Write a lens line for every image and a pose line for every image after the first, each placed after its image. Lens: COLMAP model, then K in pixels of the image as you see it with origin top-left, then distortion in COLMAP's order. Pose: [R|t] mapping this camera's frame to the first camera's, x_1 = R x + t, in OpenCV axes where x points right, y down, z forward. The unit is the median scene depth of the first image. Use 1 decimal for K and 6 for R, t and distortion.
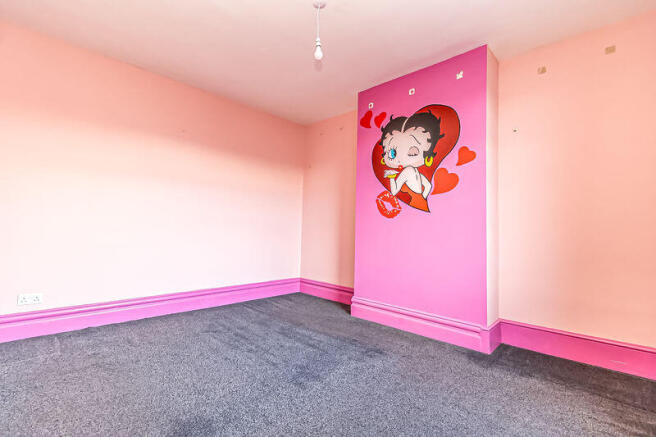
lens RADIAL K [[299.6, 0, 329.4], [0, 299.6, 218.2], [0, 0, 1]] dist [0.001254, -0.000444]
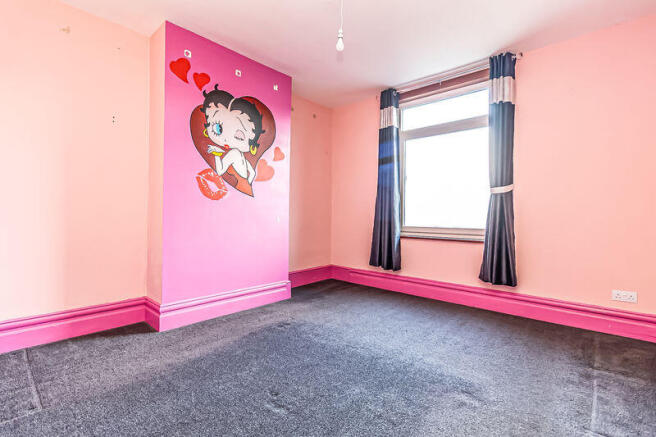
lens RADIAL K [[299.6, 0, 329.6], [0, 299.6, 217.2], [0, 0, 1]] dist [0.001254, -0.000444]
pose [[-0.025090, -0.033425, 0.999126, -0.720014], [-0.048962, 0.998283, 0.032168, 0.005381], [-0.998485, -0.048112, -0.026684, 0.688201]]
